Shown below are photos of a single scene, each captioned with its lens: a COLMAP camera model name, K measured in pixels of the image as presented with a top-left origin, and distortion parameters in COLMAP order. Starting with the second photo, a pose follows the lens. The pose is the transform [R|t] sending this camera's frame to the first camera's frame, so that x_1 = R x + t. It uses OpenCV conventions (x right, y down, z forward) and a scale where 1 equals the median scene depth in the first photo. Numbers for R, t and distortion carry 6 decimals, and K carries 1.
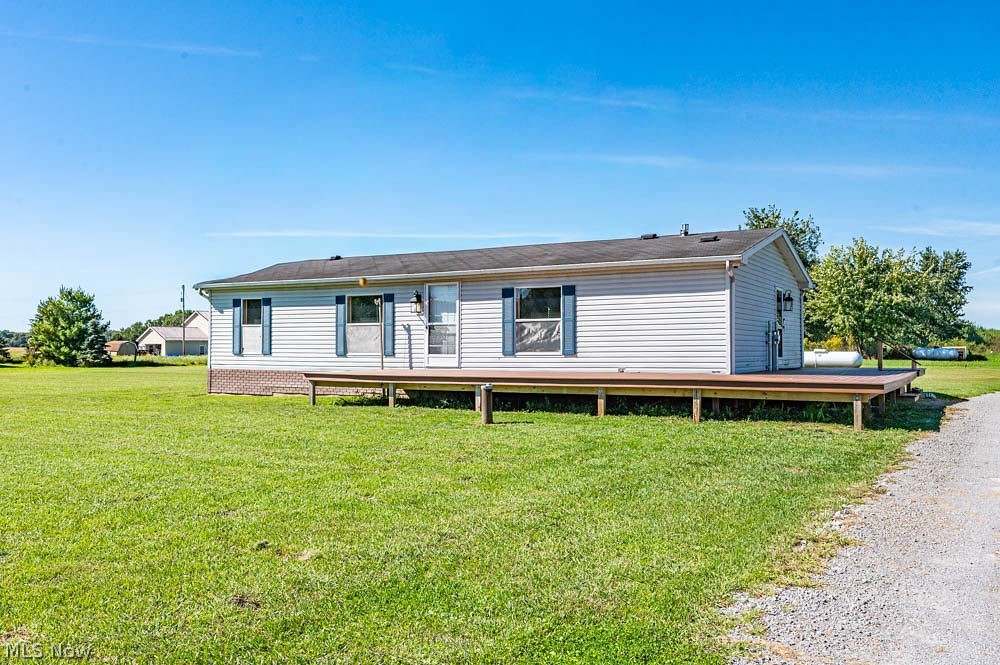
lens RADIAL K [[872.2, 0, 498.7], [0, 872.2, 329.3], [0, 0, 1]] dist [-0.007866, 0.010820]
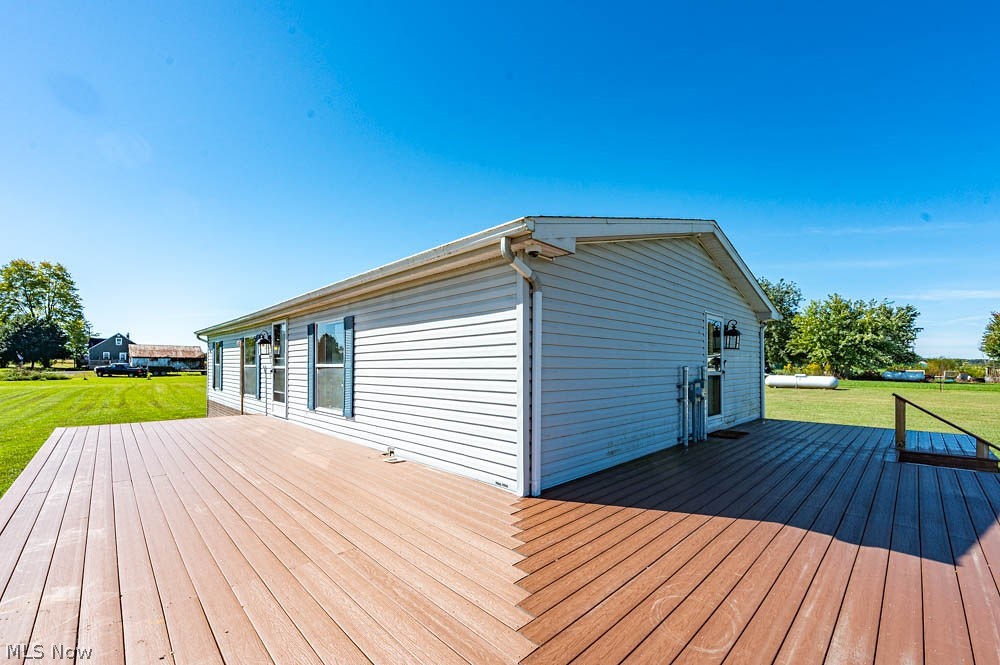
lens RADIAL K [[408.5, 0, 487.1], [0, 408.5, 355.2], [0, 0, 1]] dist [0.001887, -0.000136]
pose [[0.953418, -0.003312, -0.301635, 0.078439], [0.002445, 0.999992, -0.003253, -0.005100], [0.301643, 0.002364, 0.953418, 0.201005]]
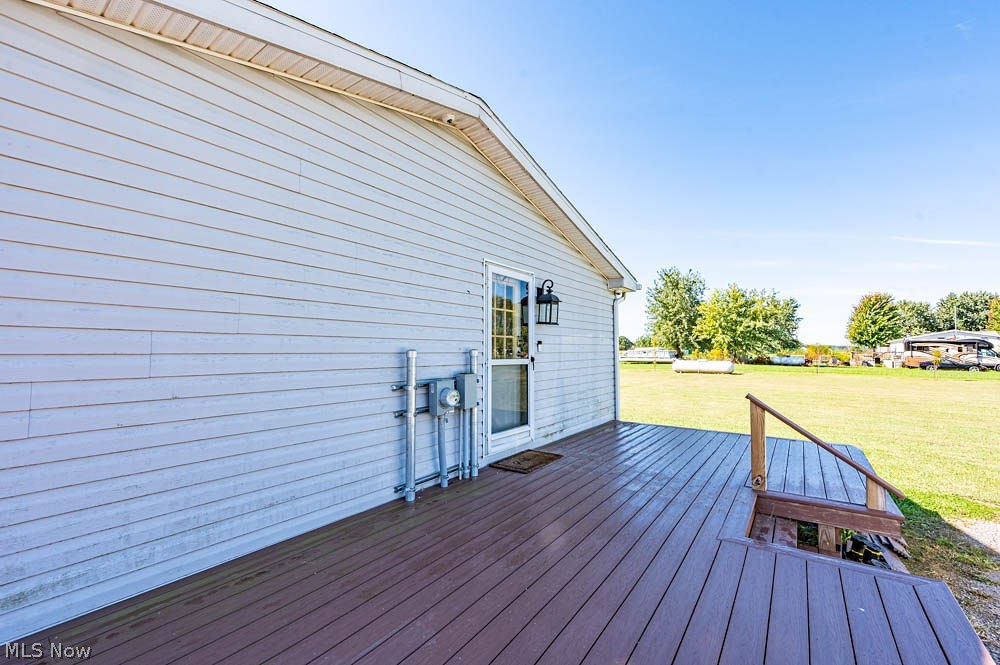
lens RADIAL K [[408.5, 0, 507.5], [0, 408.5, 328.4], [0, 0, 1]] dist [0.001887, -0.000136]
pose [[0.993127, -0.001745, -0.117032, 0.109432], [-0.002064, 0.999472, -0.032418, -0.003869], [0.117027, 0.032437, 0.992599, 0.253148]]
